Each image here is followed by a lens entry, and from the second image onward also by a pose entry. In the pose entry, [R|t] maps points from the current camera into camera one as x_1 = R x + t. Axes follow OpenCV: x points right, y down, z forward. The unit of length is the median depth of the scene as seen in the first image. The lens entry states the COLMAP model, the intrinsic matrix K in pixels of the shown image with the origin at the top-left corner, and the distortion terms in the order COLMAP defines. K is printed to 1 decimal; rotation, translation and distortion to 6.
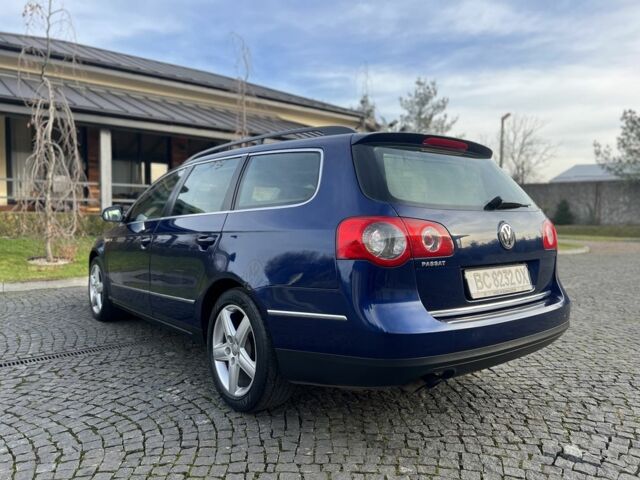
lens RADIAL K [[484.7, 0, 320.0], [0, 484.7, 240.5], [0, 0, 1]] dist [0.015827, -0.005159]
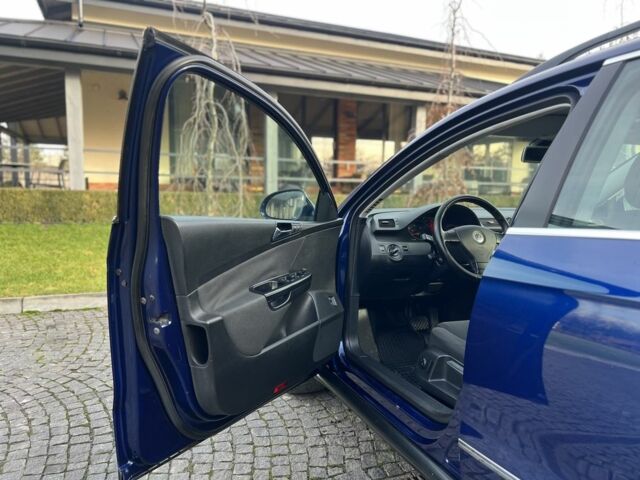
lens RADIAL K [[484.7, 0, 320.0], [0, 484.7, 240.5], [0, 0, 1]] dist [0.015827, -0.005159]
pose [[0.957791, 0.030632, -0.285830, -0.168771], [-0.017575, 0.998686, 0.048136, -0.024607], [0.286929, -0.041081, 0.957071, 0.311851]]
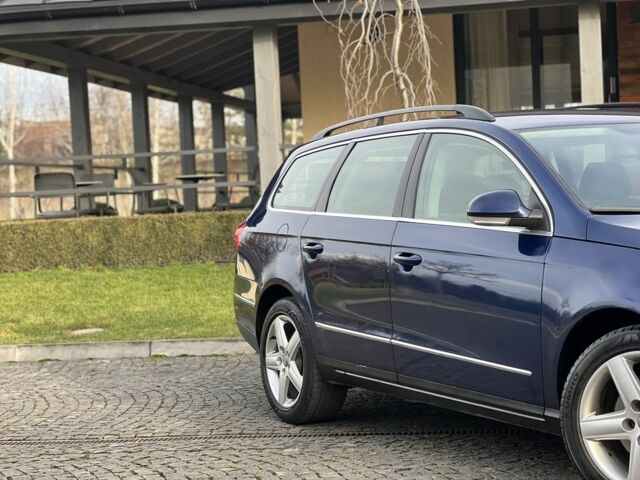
lens RADIAL K [[1427.6, 0, 318.0], [0, 1427.6, 225.6], [0, 0, 1]] dist [0.133628, 1.121273]
pose [[0.658276, -0.033916, -0.752013, 0.540302], [0.019836, 0.999419, -0.027710, 0.002906], [0.752516, 0.003324, 0.658566, -0.072608]]
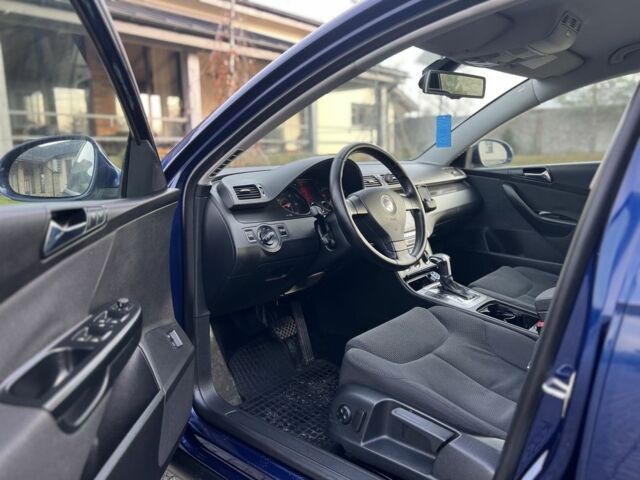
lens RADIAL K [[480.6, 0, 322.0], [0, 480.6, 237.8], [0, 0, 1]] dist [0.031138, 0.001192]
pose [[0.982596, -0.060619, 0.175585, -0.213860], [0.038482, 0.991176, 0.126840, -0.026143], [-0.181725, -0.117876, 0.976259, 0.411744]]
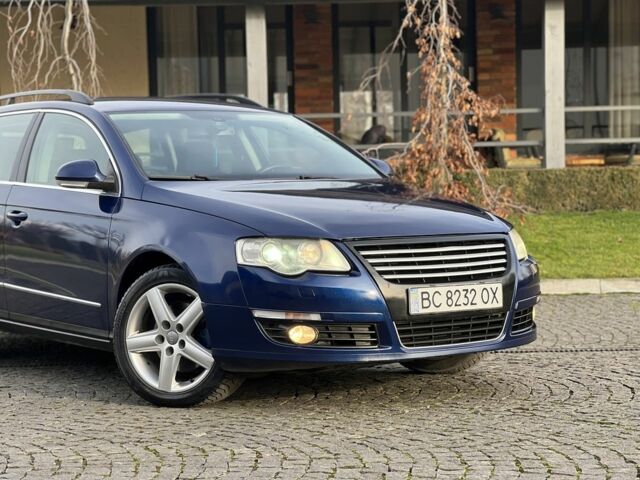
lens RADIAL K [[1427.6, 0, 318.0], [0, 1427.6, 225.6], [0, 0, 1]] dist [0.133628, 1.121273]
pose [[0.779083, -0.012911, -0.626788, 0.751555], [0.004486, 0.999877, -0.015020, 0.023721], [0.626905, 0.008890, 0.779045, -0.142572]]
